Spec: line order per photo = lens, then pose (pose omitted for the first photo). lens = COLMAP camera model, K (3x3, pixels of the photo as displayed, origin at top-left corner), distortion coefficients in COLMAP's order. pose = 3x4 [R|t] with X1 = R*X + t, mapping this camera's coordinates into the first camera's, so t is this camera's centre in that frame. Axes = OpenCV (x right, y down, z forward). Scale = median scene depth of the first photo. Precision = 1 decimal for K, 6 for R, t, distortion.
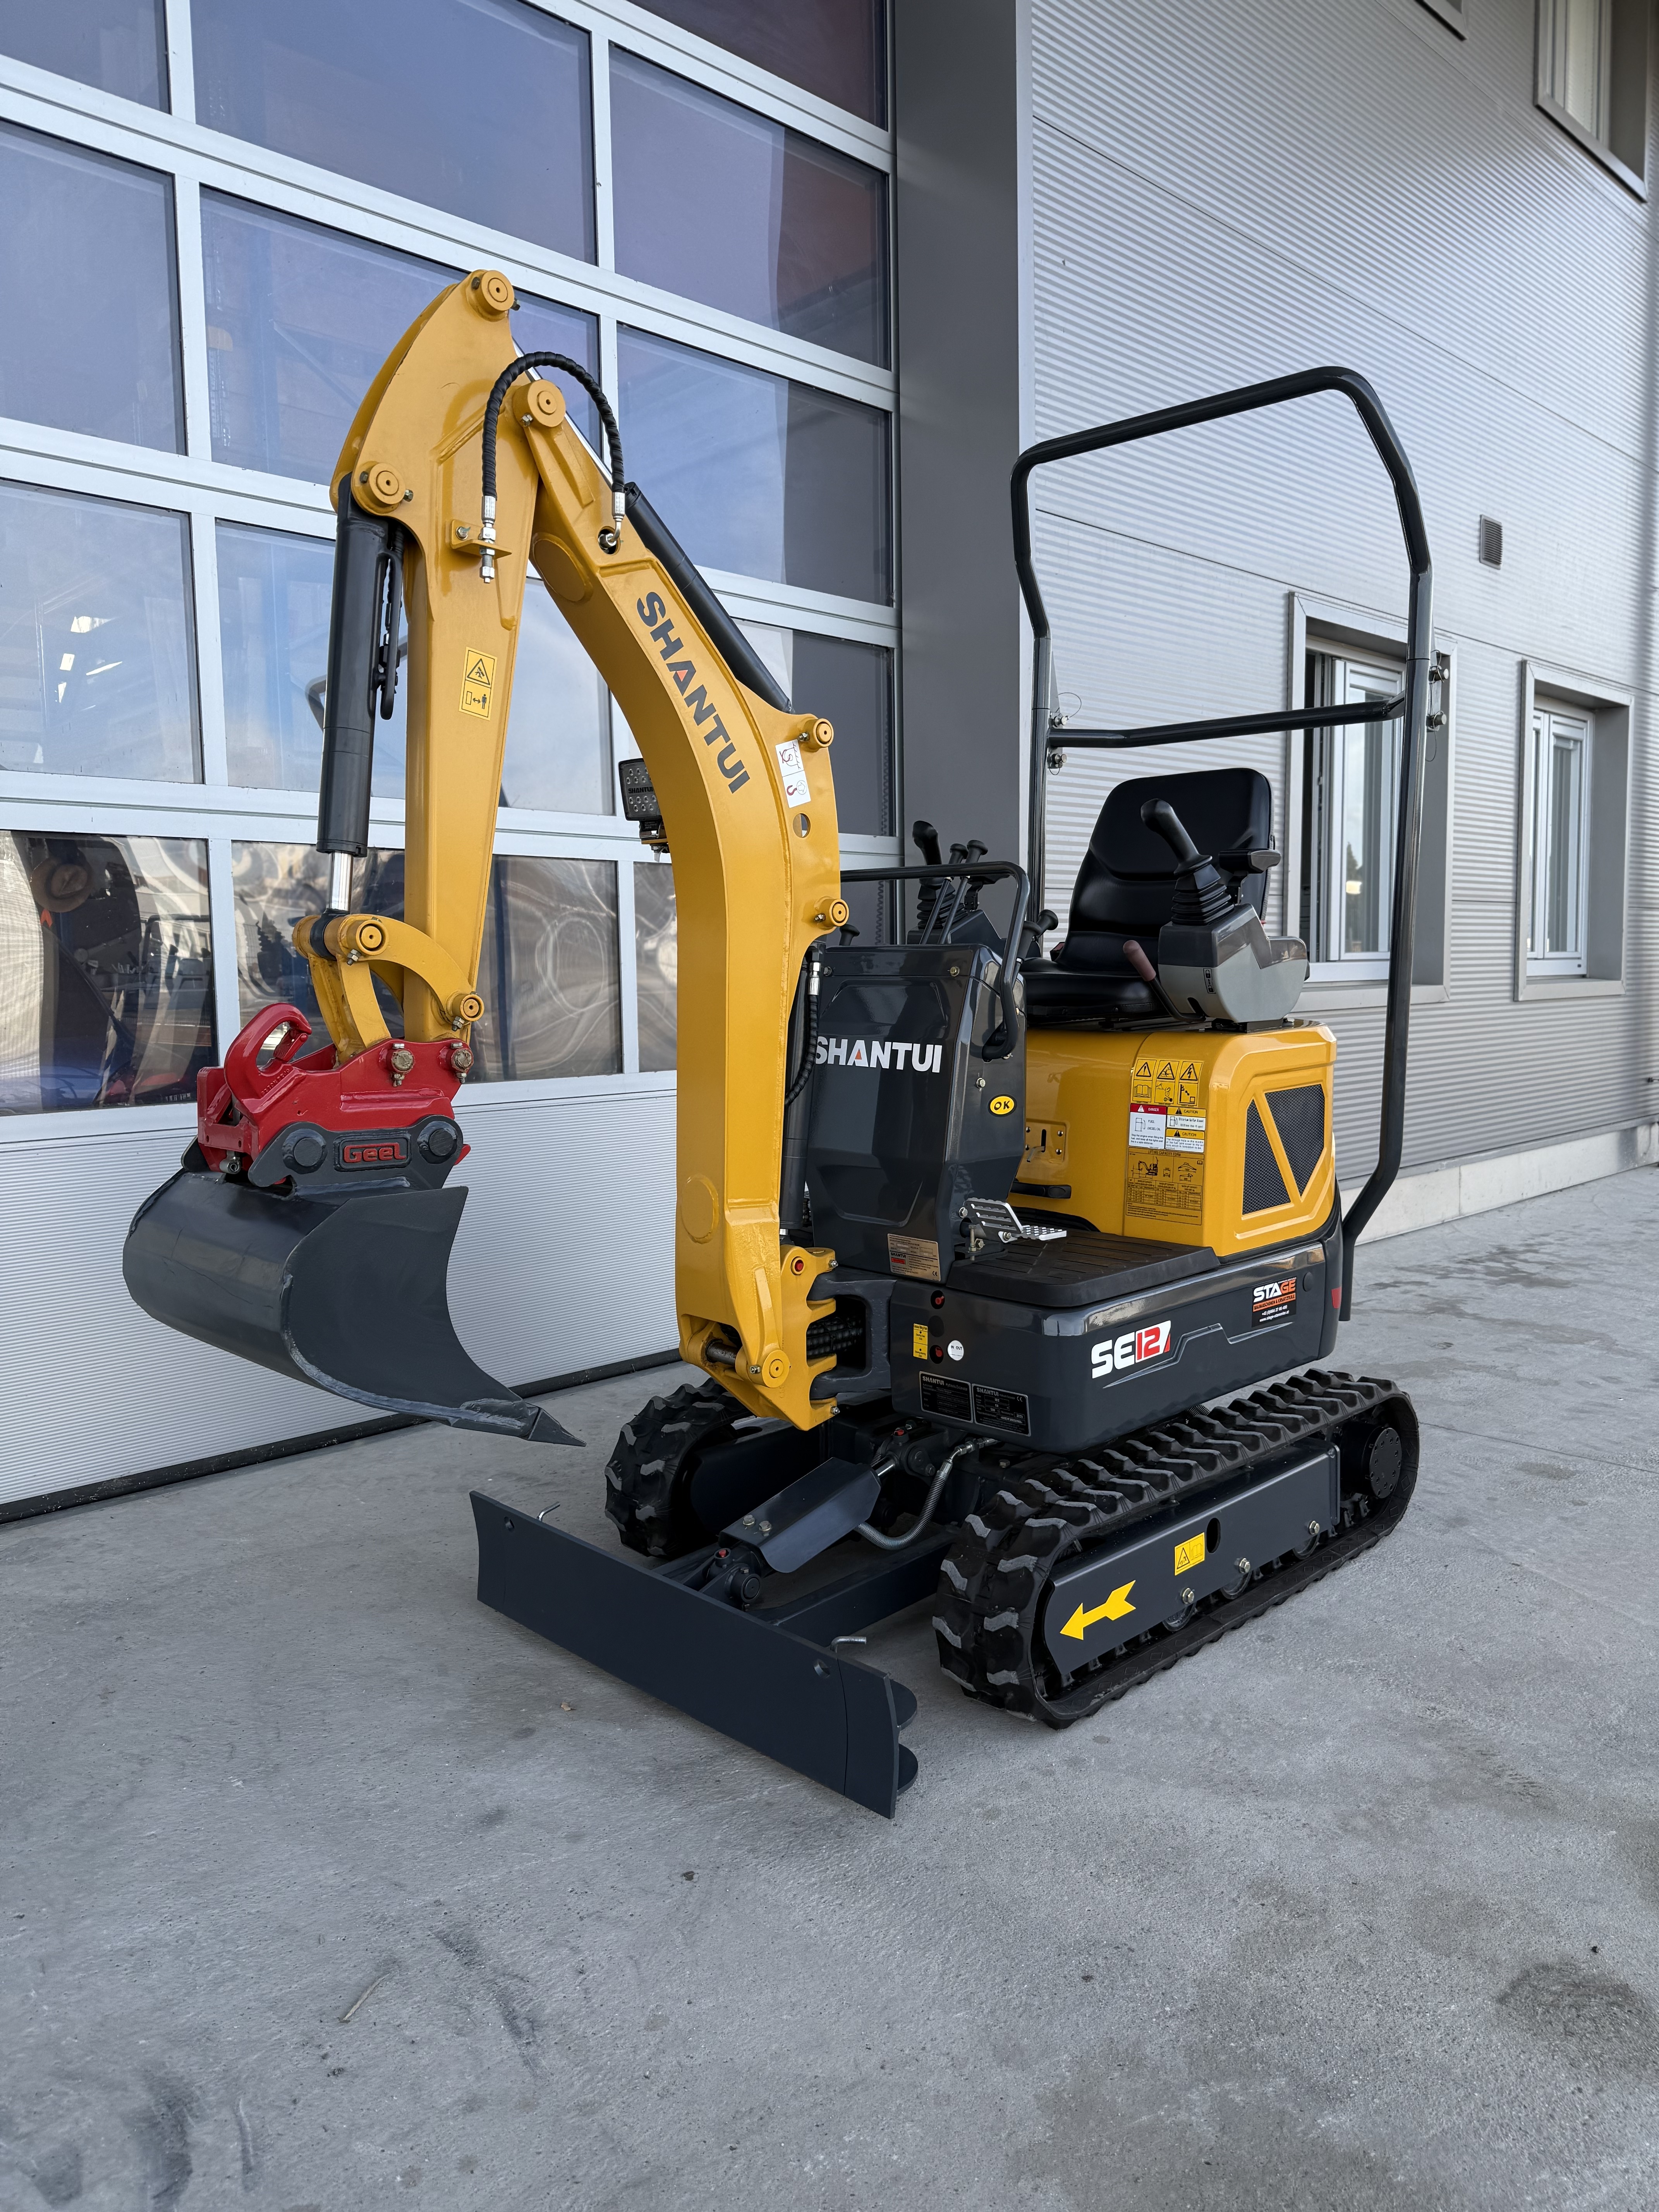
lens RADIAL K [[1587.4, 0, 851.9], [0, 1587.4, 1093.2], [0, 0, 1]] dist [0.012416, -0.025482]
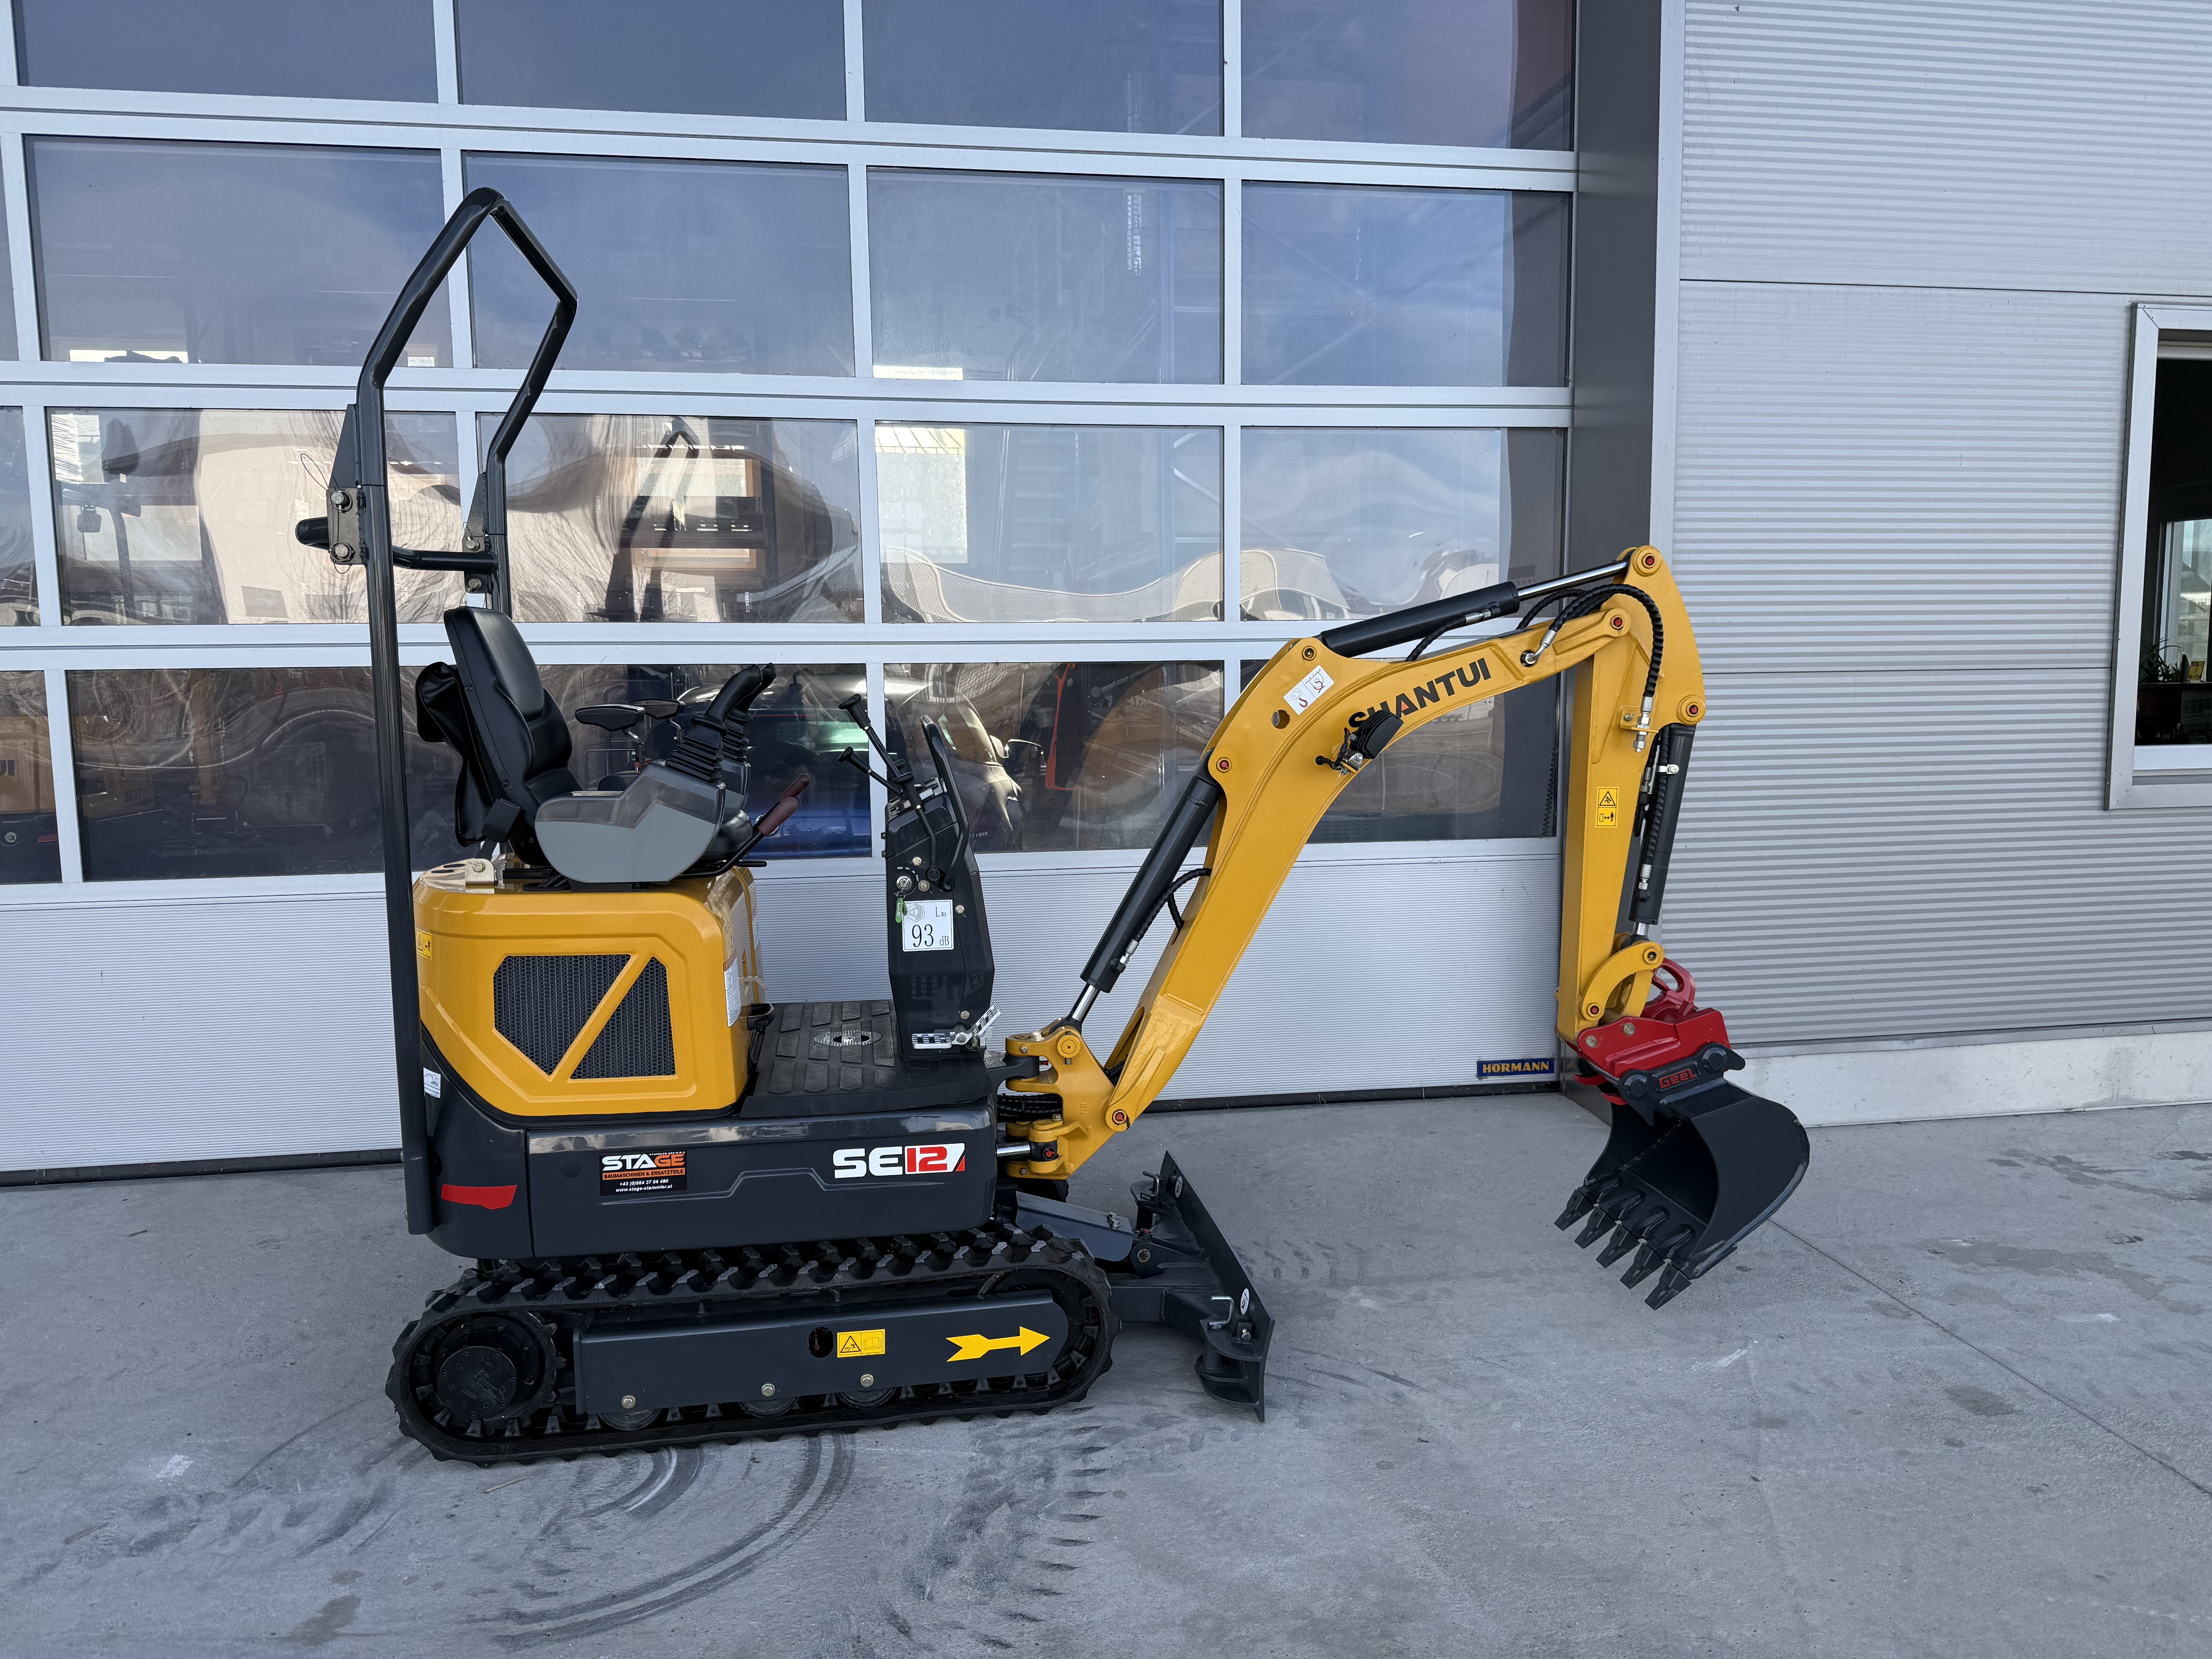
lens RADIAL K [[1587.4, 0, 1112.0], [0, 1587.4, 821.5], [0, 0, 1]] dist [0.012416, -0.025482]
pose [[0.818622, 0.063092, -0.570857, 0.659123], [-0.046552, 0.997967, 0.043540, -0.115401], [0.572443, -0.009069, 0.819894, 0.035143]]
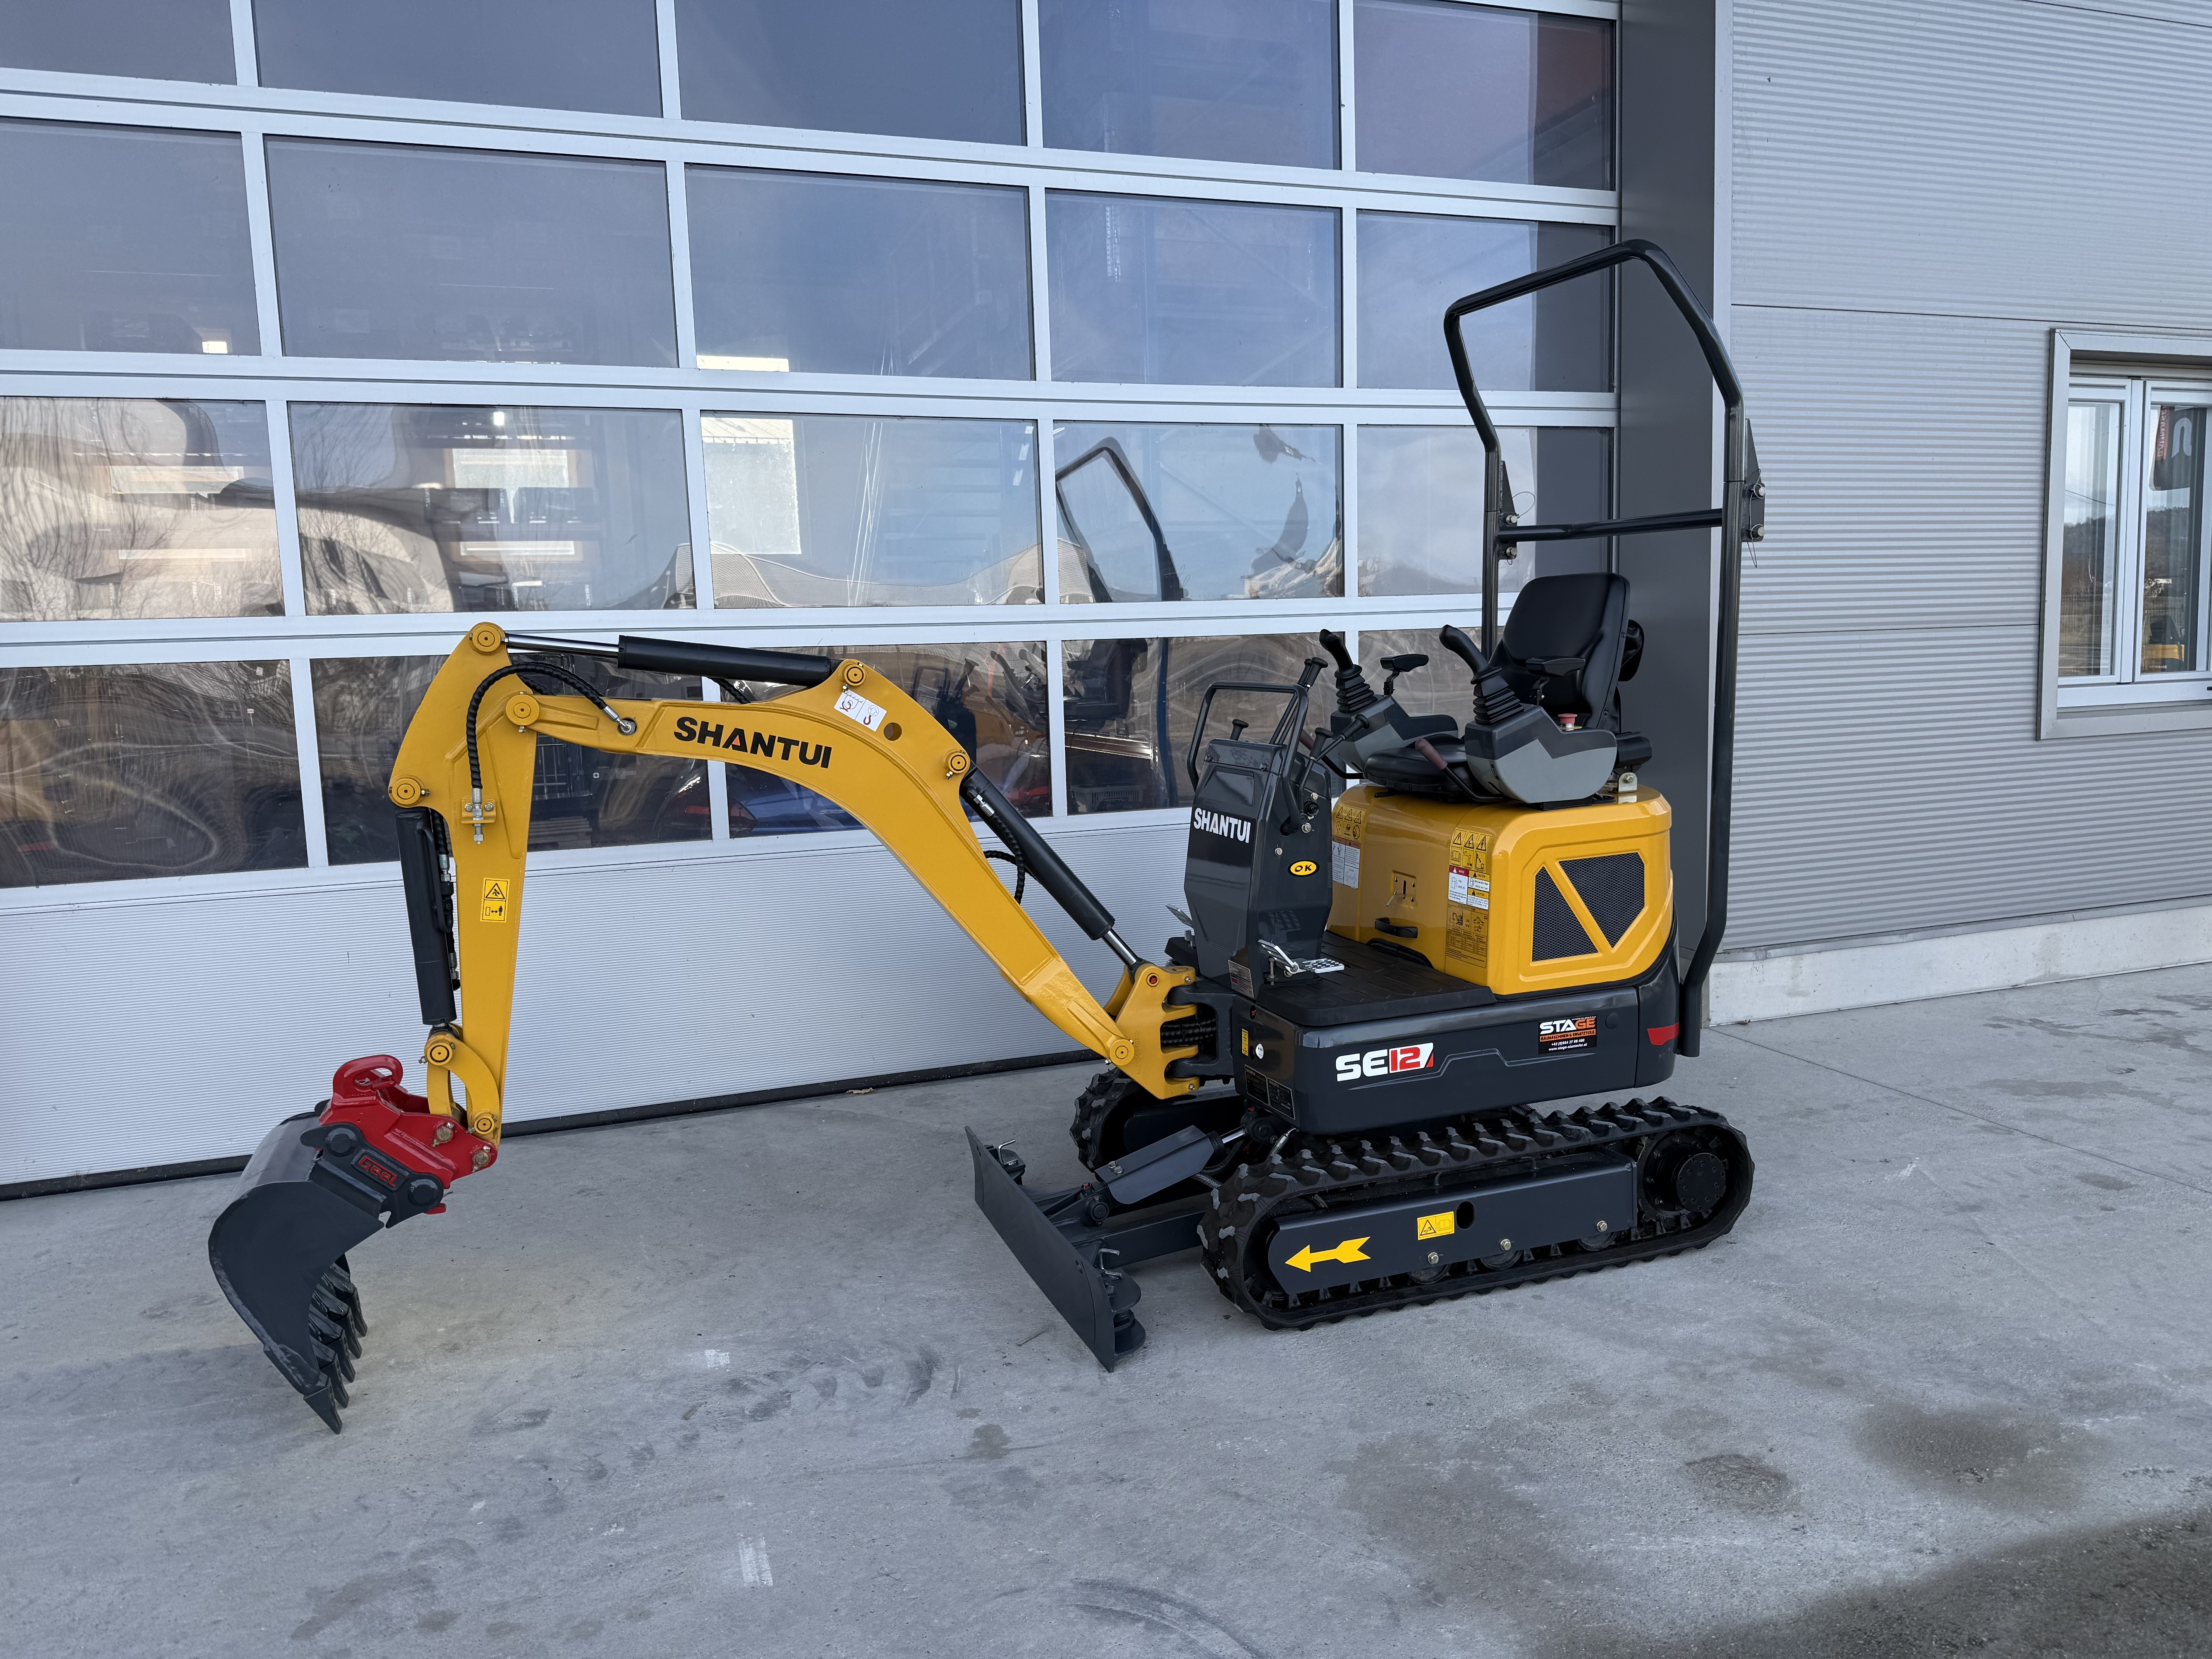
lens RADIAL K [[1587.4, 0, 1105.0], [0, 1587.4, 818.4], [0, 0, 1]] dist [0.012416, -0.025482]
pose [[0.906089, 0.031838, -0.421886, 0.330450], [-0.015861, 0.999020, 0.041327, -0.066987], [0.422789, -0.030754, 0.905706, -0.382550]]
